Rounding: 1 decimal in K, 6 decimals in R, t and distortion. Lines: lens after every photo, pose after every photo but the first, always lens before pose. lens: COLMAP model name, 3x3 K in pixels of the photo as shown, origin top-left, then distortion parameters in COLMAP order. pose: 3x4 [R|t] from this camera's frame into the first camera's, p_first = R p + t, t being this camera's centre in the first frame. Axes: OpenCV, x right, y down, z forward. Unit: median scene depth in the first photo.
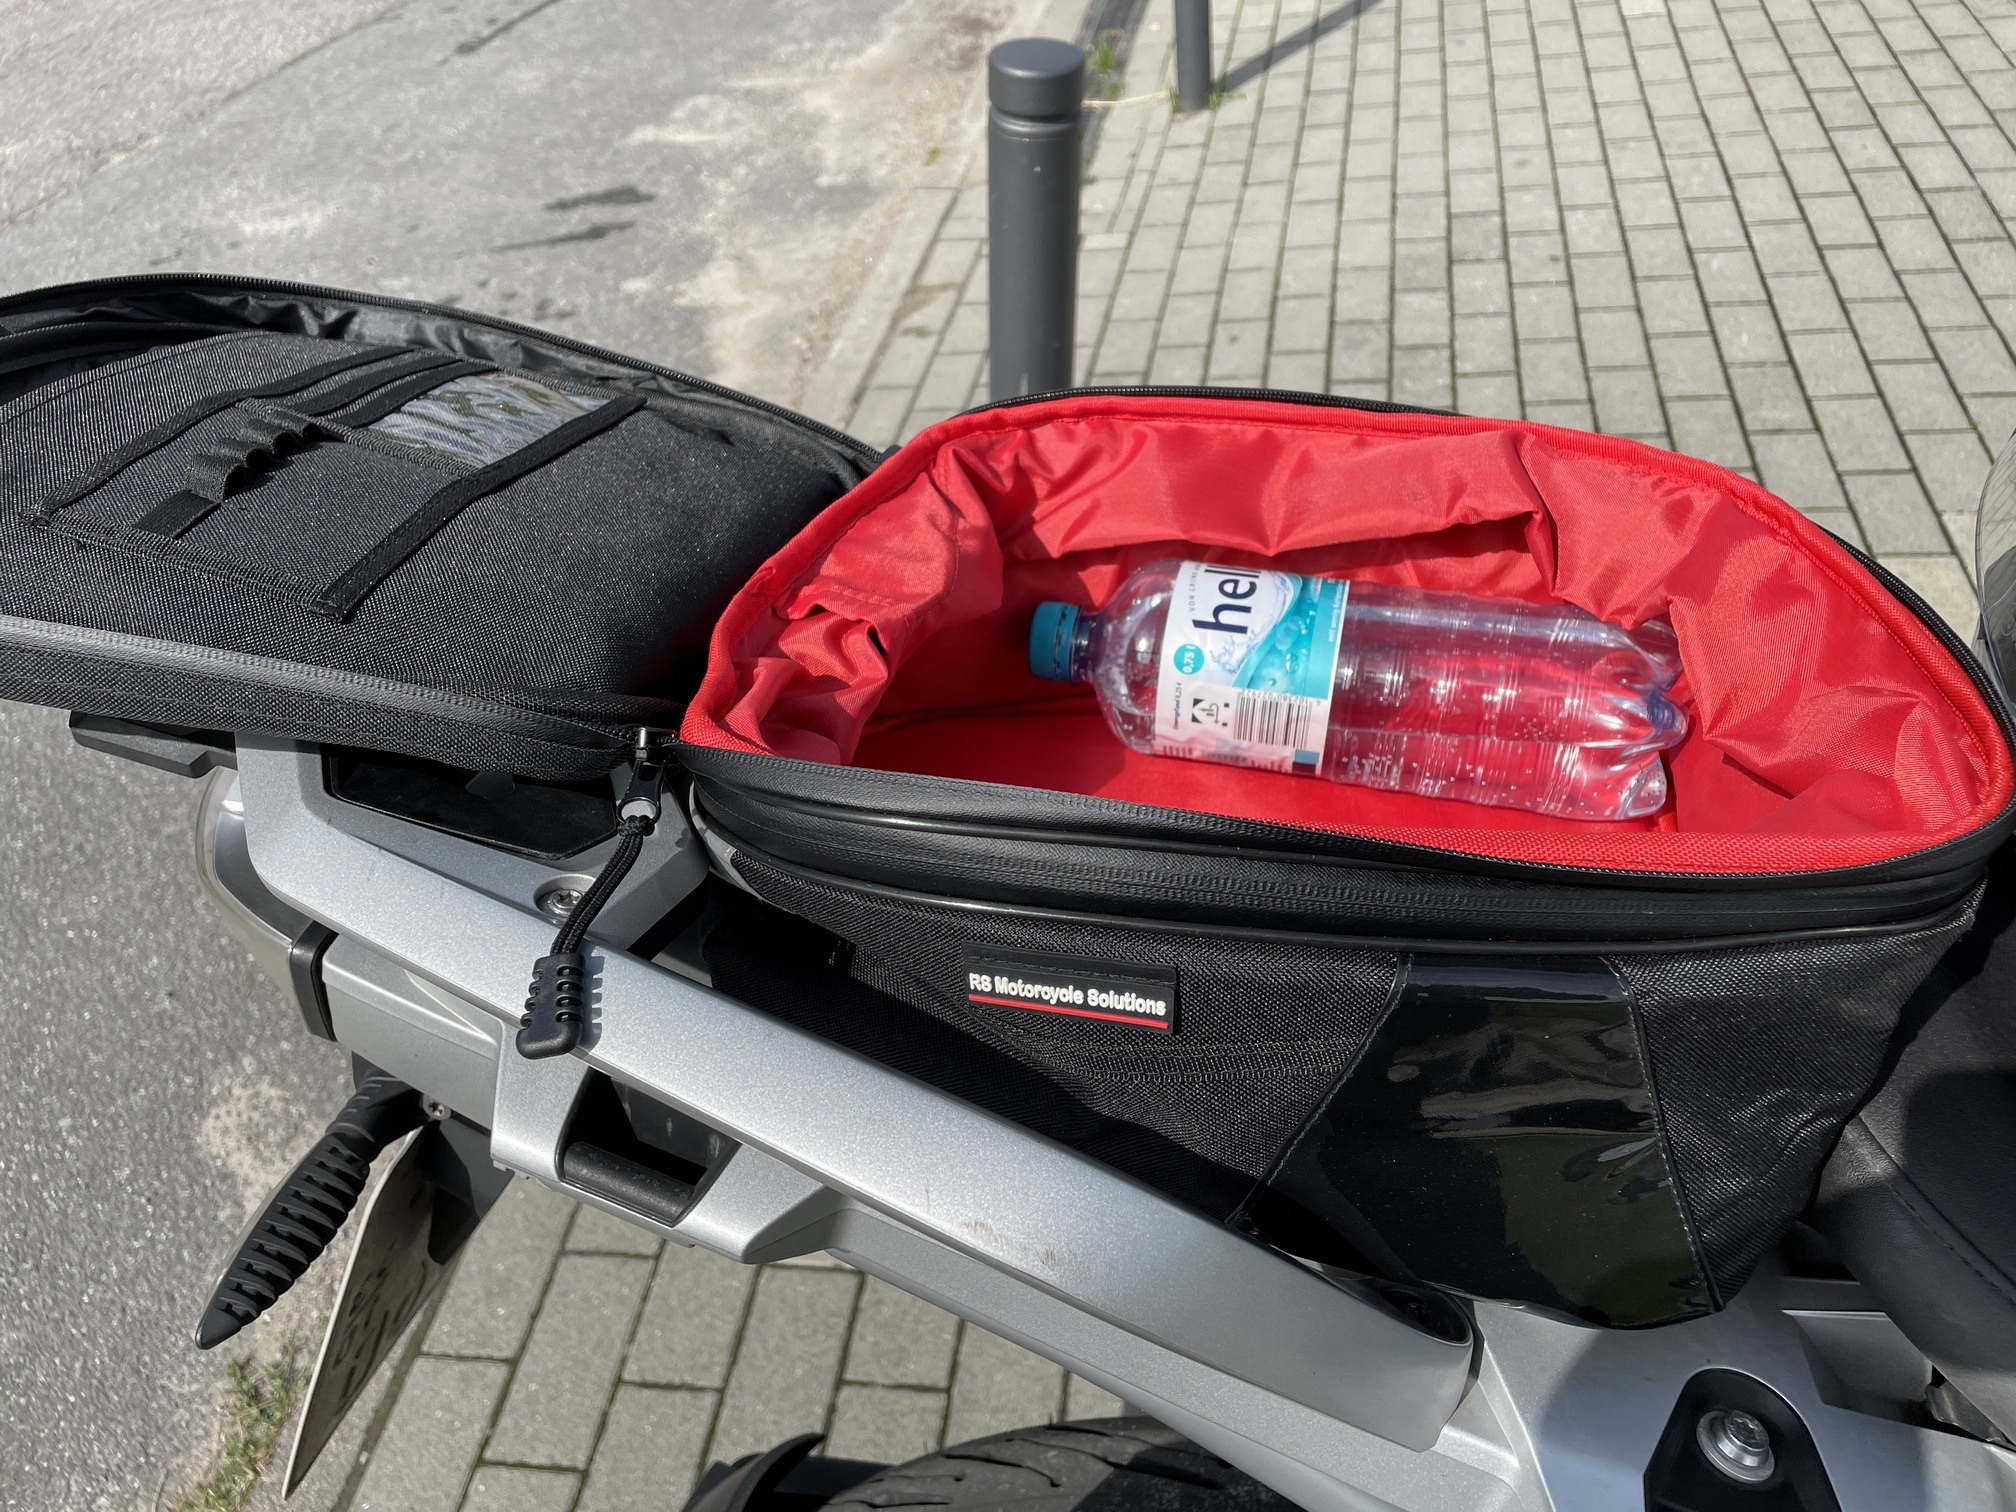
lens RADIAL K [[1654.4, 0, 1008.0], [0, 1654.4, 756.0], [0, 0, 1]] dist [0.077823, -0.104336]
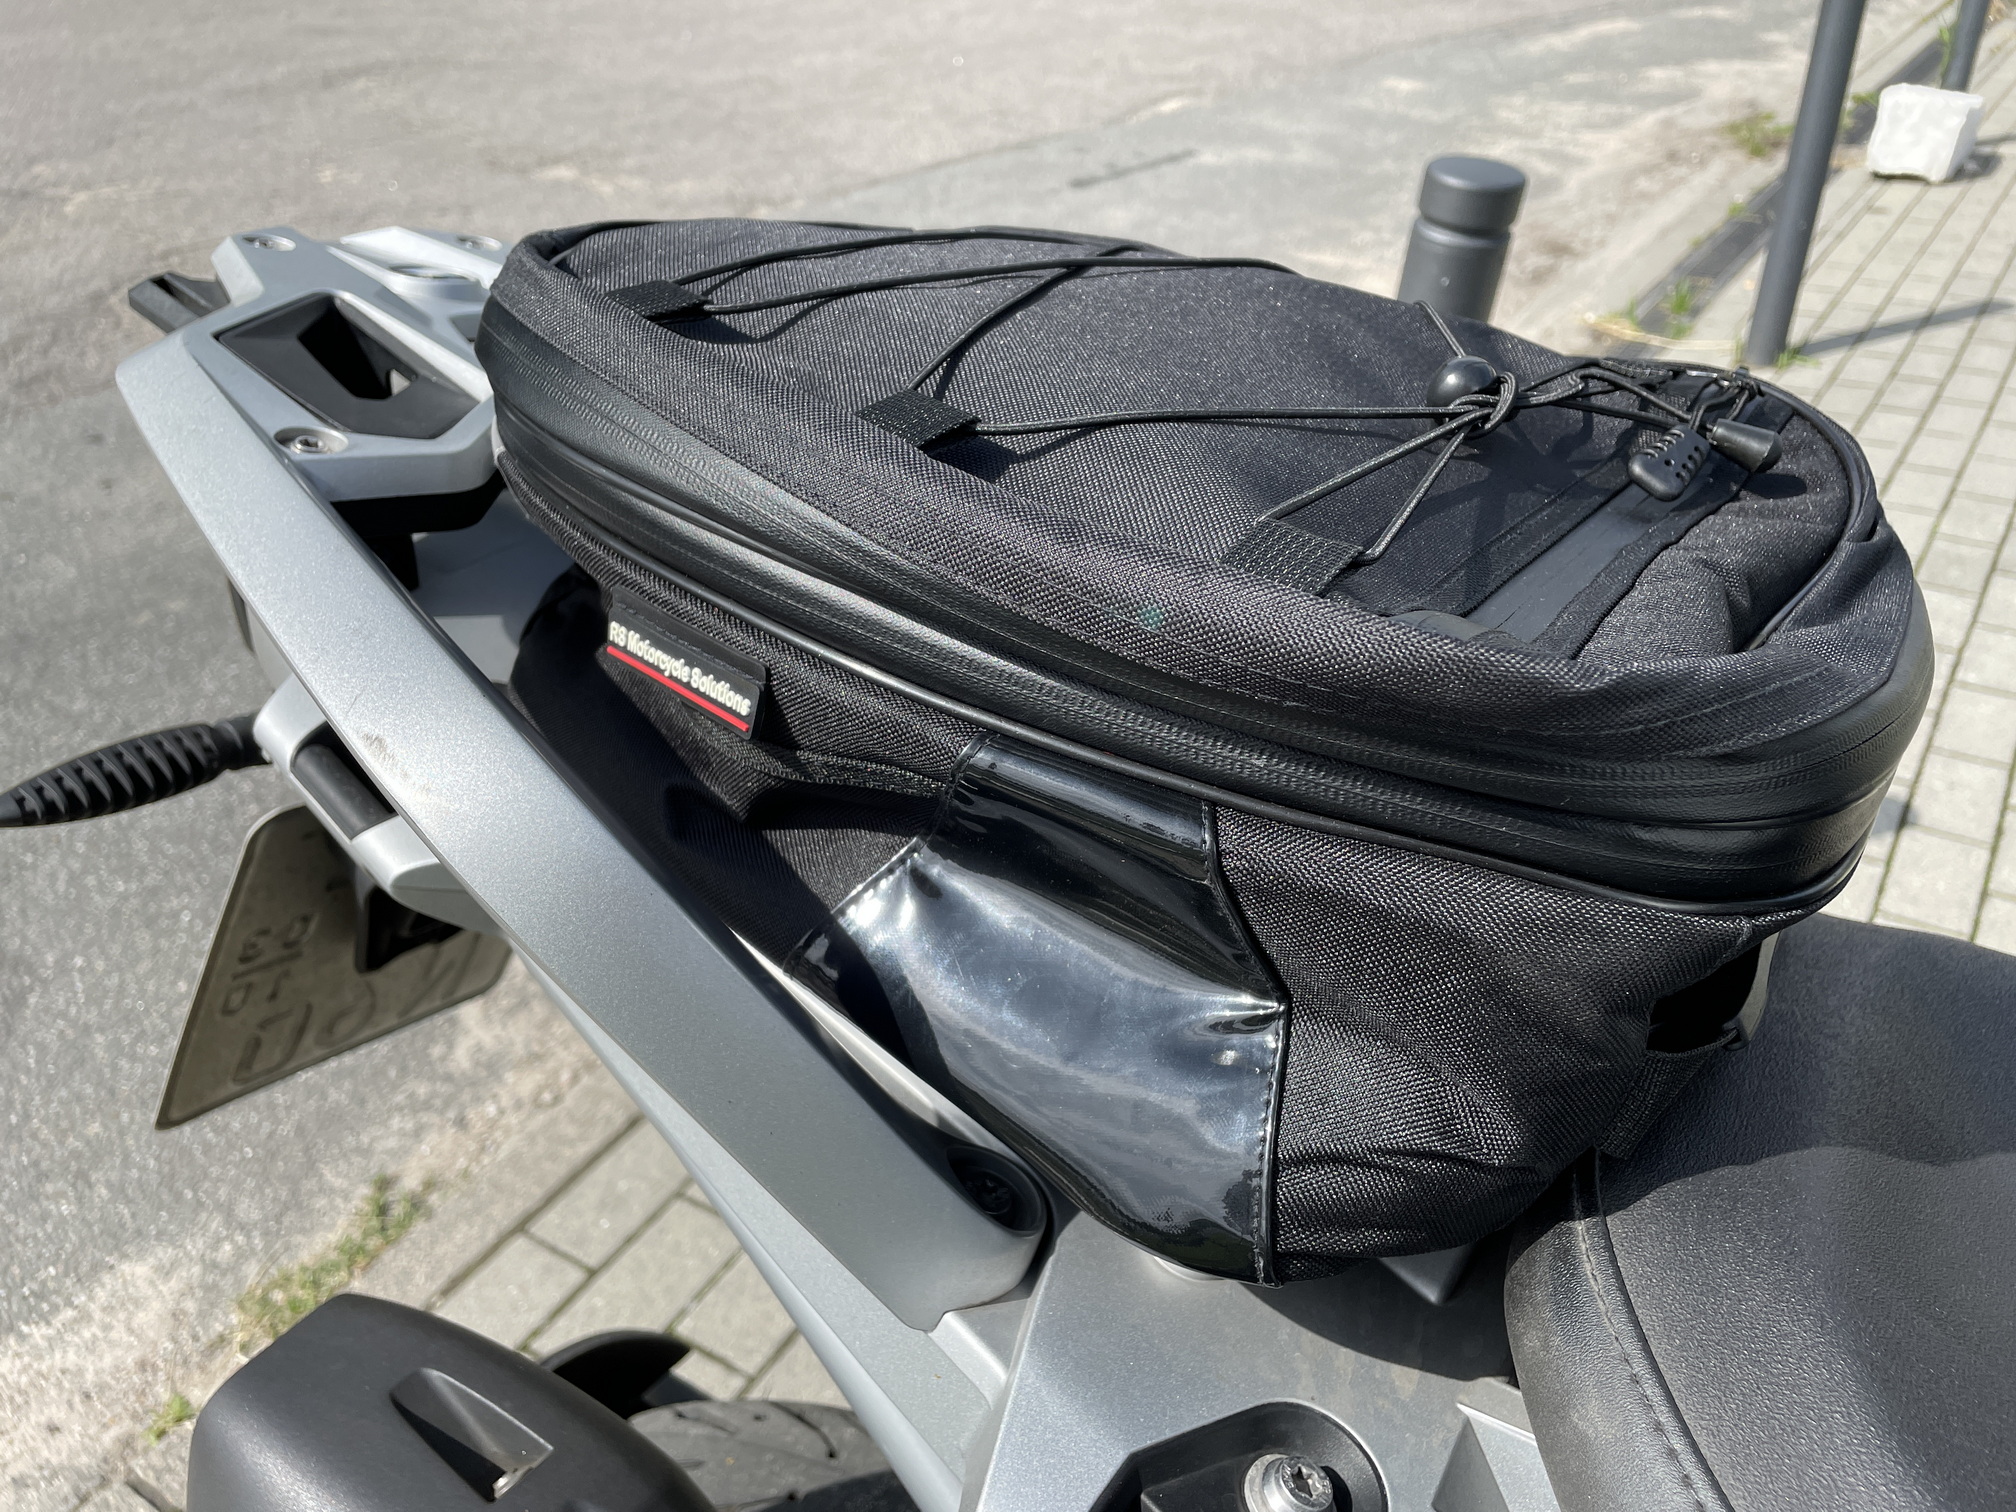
lens RADIAL K [[1654.4, 0, 1008.0], [0, 1654.4, 756.0], [0, 0, 1]] dist [0.077823, -0.104336]
pose [[0.903780, 0.285870, -0.318529, 0.099386], [-0.326979, 0.941390, -0.082887, 0.039843], [0.276165, 0.179064, 0.944282, 0.030879]]
